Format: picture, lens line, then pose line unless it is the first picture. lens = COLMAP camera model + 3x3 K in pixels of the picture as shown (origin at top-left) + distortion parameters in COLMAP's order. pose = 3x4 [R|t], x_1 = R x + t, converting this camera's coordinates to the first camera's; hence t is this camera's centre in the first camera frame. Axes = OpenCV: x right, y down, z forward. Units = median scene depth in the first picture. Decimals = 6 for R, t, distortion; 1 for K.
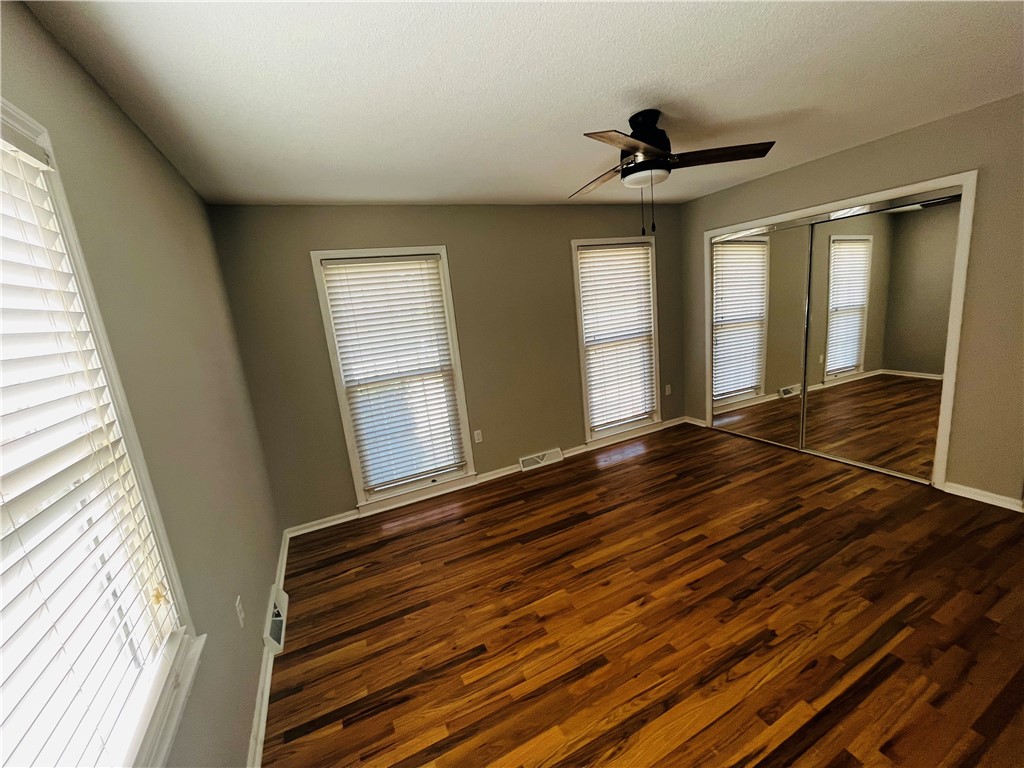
lens RADIAL K [[413.9, 0, 512.3], [0, 413.9, 382.8], [0, 0, 1]] dist [-0.002421, -0.000032]
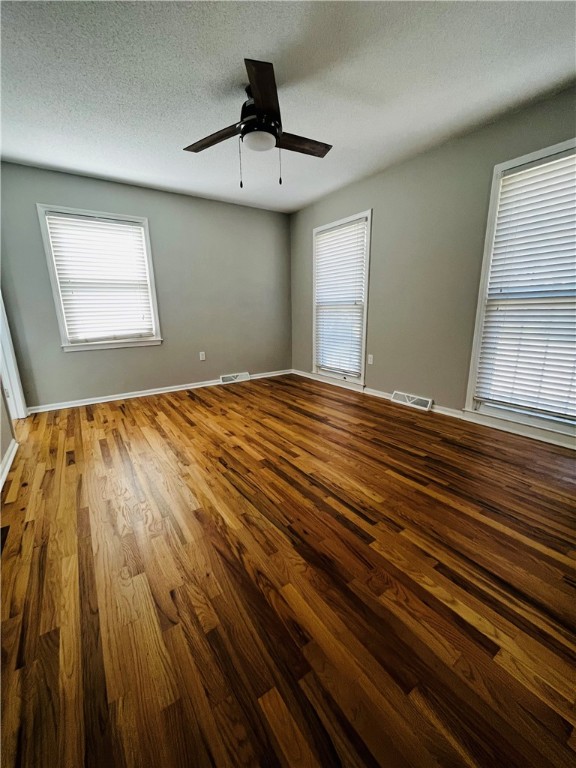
lens RADIAL K [[310.4, 0, 288.6], [0, 310.4, 384.7], [0, 0, 1]] dist [-0.002421, -0.000032]
pose [[0.154984, 0.329762, -0.931256, 1.167356], [-0.186764, 0.935428, 0.300157, -0.062538], [0.970103, 0.127406, 0.206564, 0.766194]]
